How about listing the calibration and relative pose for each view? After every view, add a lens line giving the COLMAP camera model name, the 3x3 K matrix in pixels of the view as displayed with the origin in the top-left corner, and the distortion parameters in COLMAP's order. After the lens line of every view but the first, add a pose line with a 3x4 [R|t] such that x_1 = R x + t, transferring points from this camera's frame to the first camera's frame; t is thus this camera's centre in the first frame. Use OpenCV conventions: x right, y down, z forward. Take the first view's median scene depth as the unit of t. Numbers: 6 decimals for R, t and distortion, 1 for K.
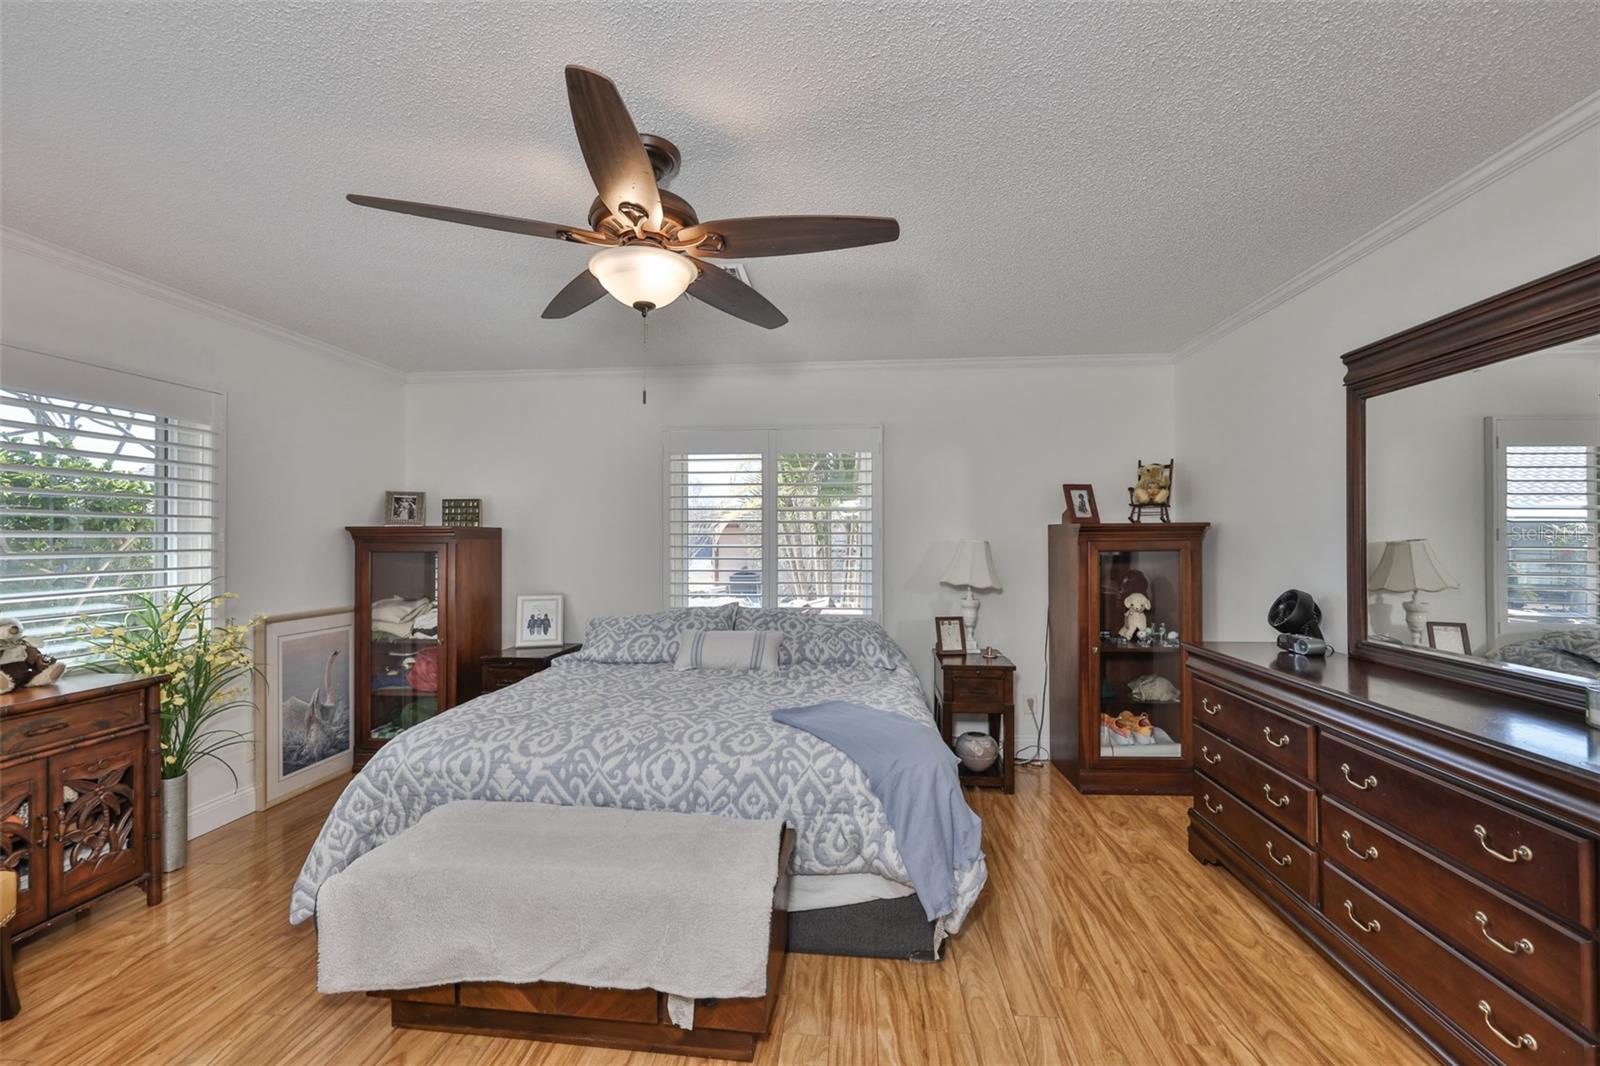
lens RADIAL K [[660.0, 0, 800.0], [0, 660.0, 533.0], [0, 0, 1]] dist [-0.001539, -0.000139]
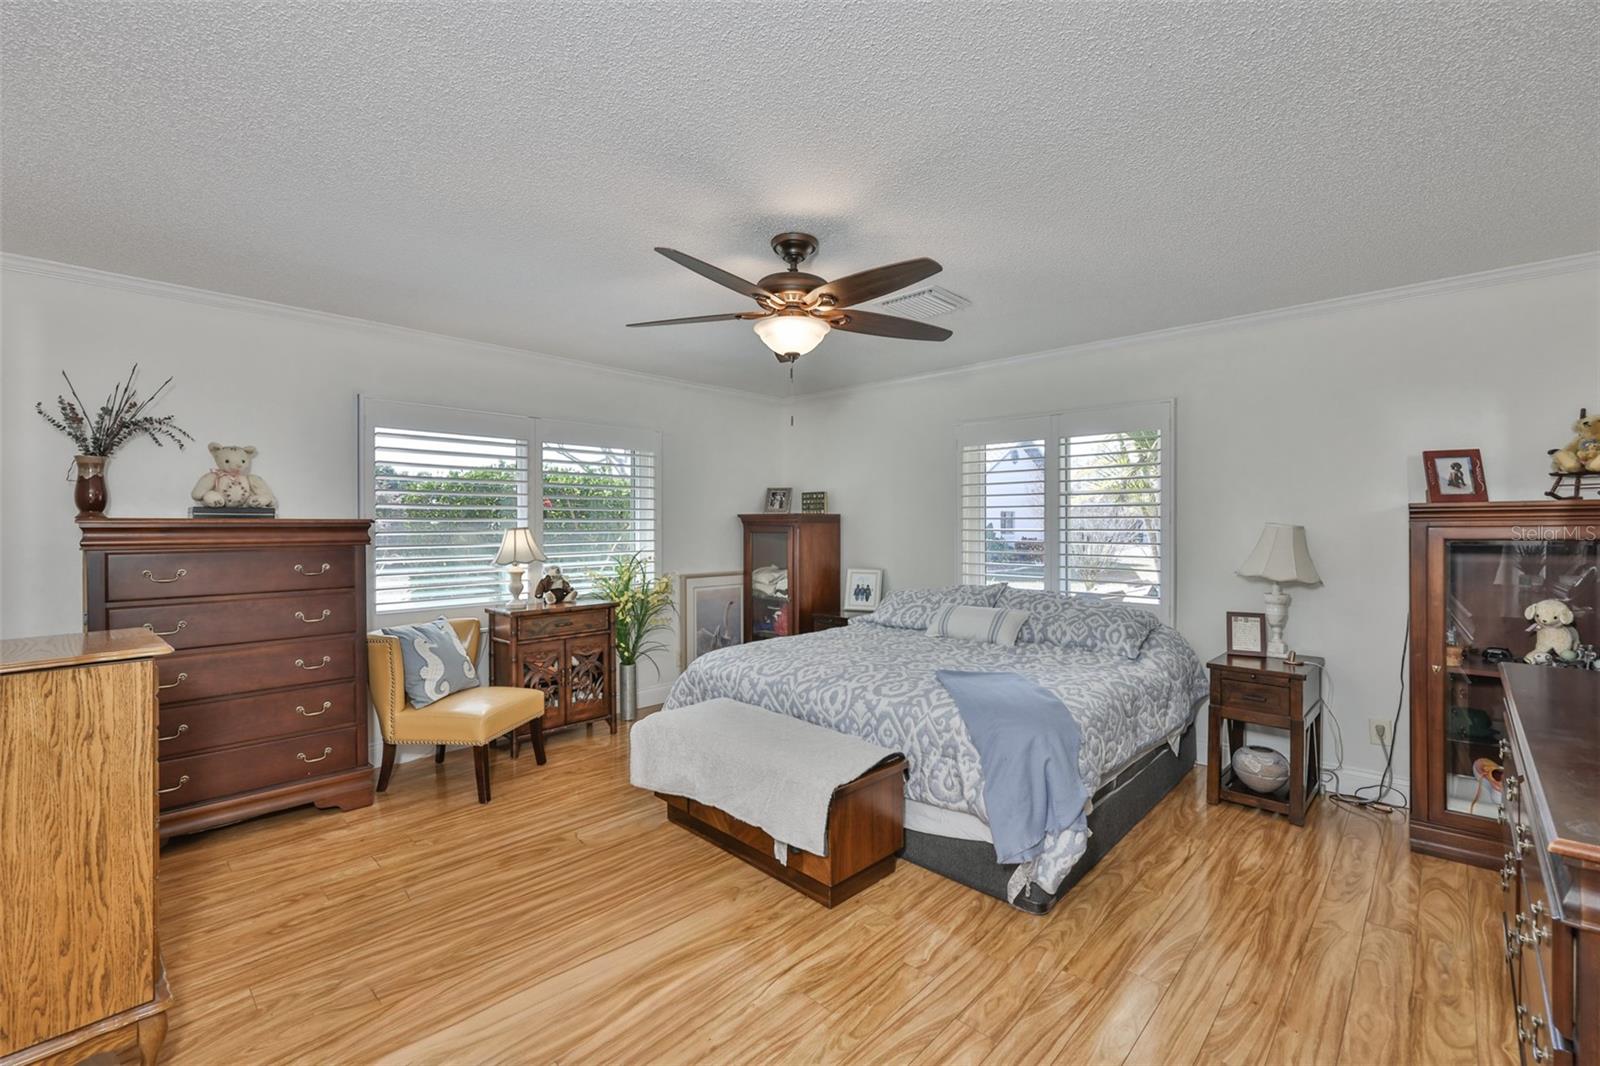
lens RADIAL K [[677.7, 0, 822.3], [0, 677.7, 527.3], [0, 0, 1]] dist [-0.002361, -0.000139]
pose [[0.794506, 0.003811, -0.607244, 0.497109], [0.005580, 0.999892, 0.013576, -0.000935], [0.607230, -0.014175, 0.794400, -0.068930]]
